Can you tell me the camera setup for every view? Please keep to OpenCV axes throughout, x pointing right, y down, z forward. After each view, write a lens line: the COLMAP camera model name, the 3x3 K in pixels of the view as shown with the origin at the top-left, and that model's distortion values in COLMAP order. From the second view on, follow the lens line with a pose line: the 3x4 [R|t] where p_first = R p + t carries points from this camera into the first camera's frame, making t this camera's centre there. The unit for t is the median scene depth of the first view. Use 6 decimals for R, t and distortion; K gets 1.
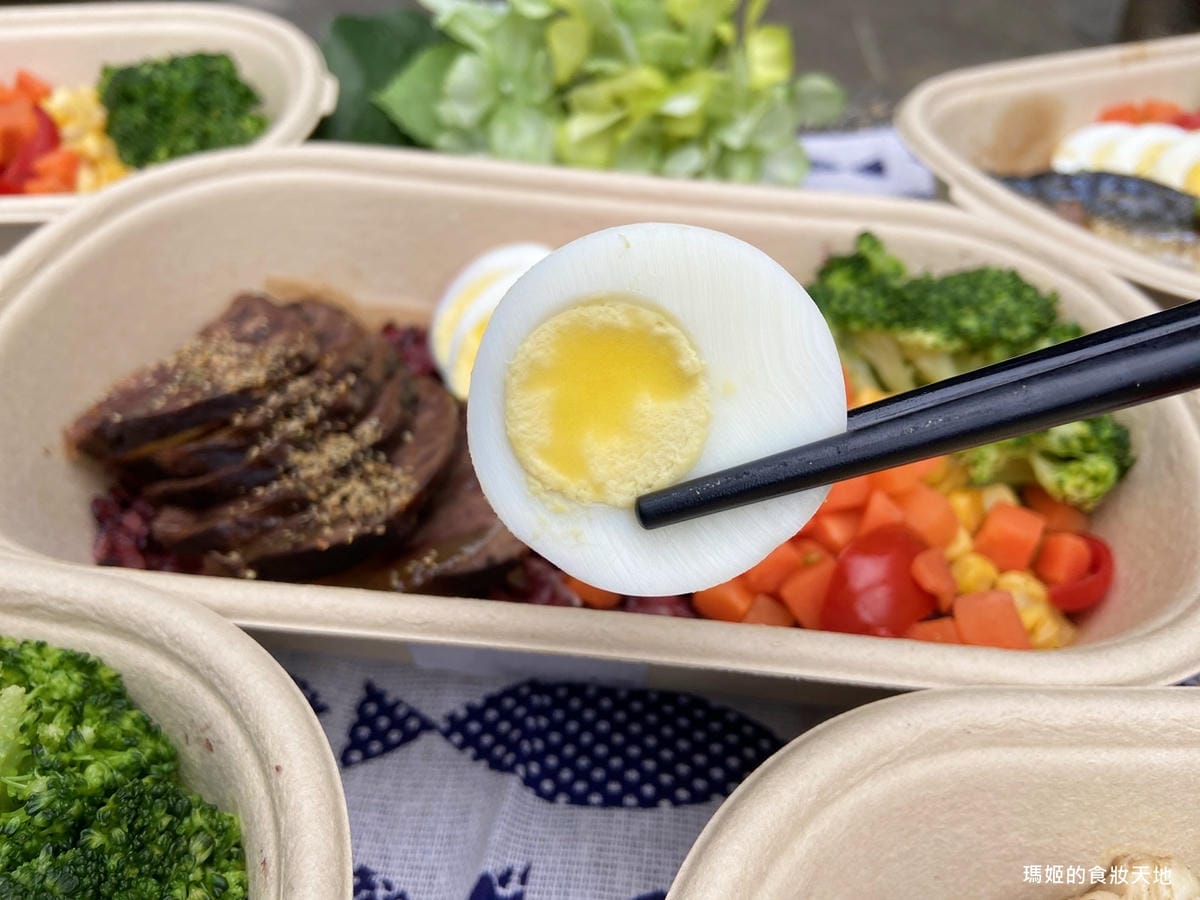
lens RADIAL K [[1054.4, 0, 603.3], [0, 1054.4, 476.3], [0, 0, 1]] dist [0.168908, -0.311402]
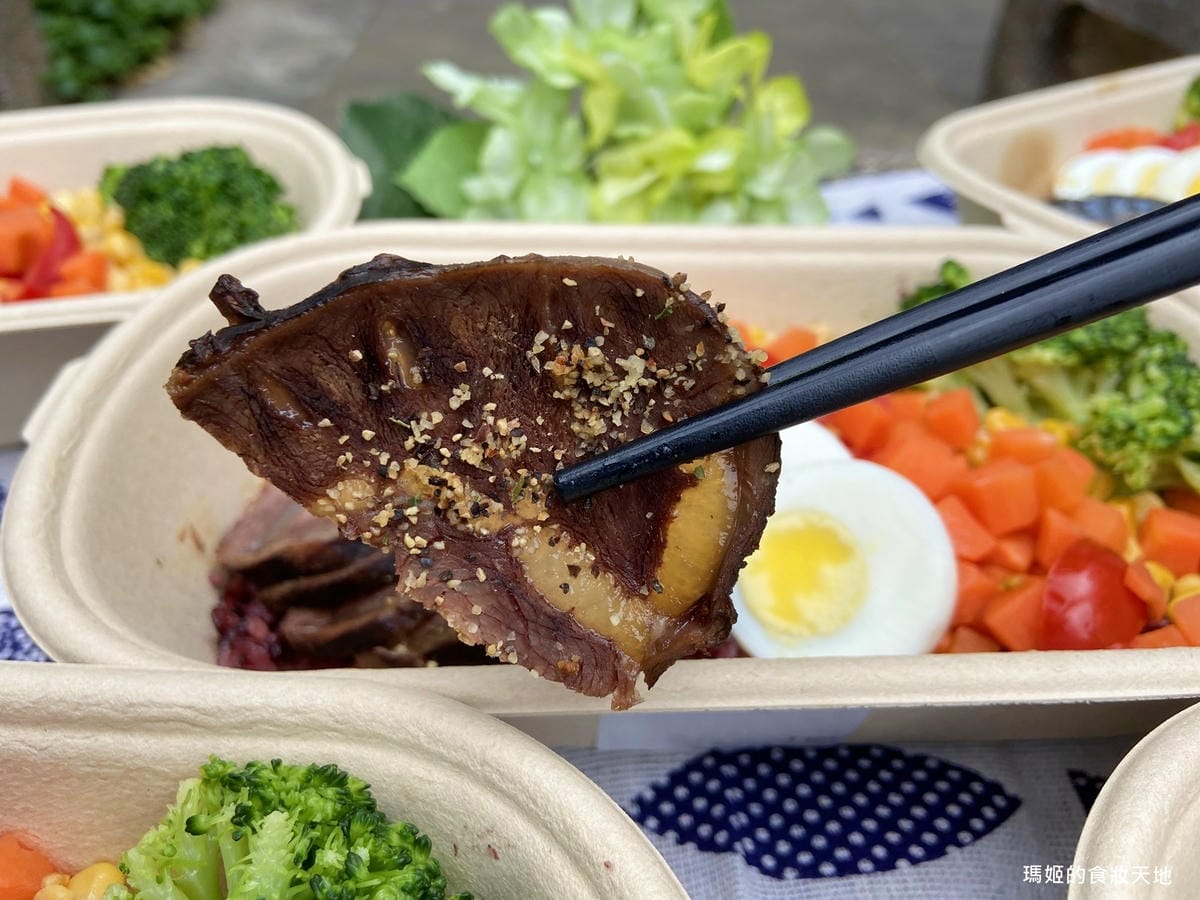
lens RADIAL K [[1059.3, 0, 597.1], [0, 1059.3, 452.7], [0, 0, 1]] dist [0.162299, -0.315123]
pose [[0.990169, -0.098820, 0.098992, -0.231913], [0.107933, 0.989951, -0.091369, 0.008851], [-0.088968, 0.101155, 0.990885, 0.050502]]
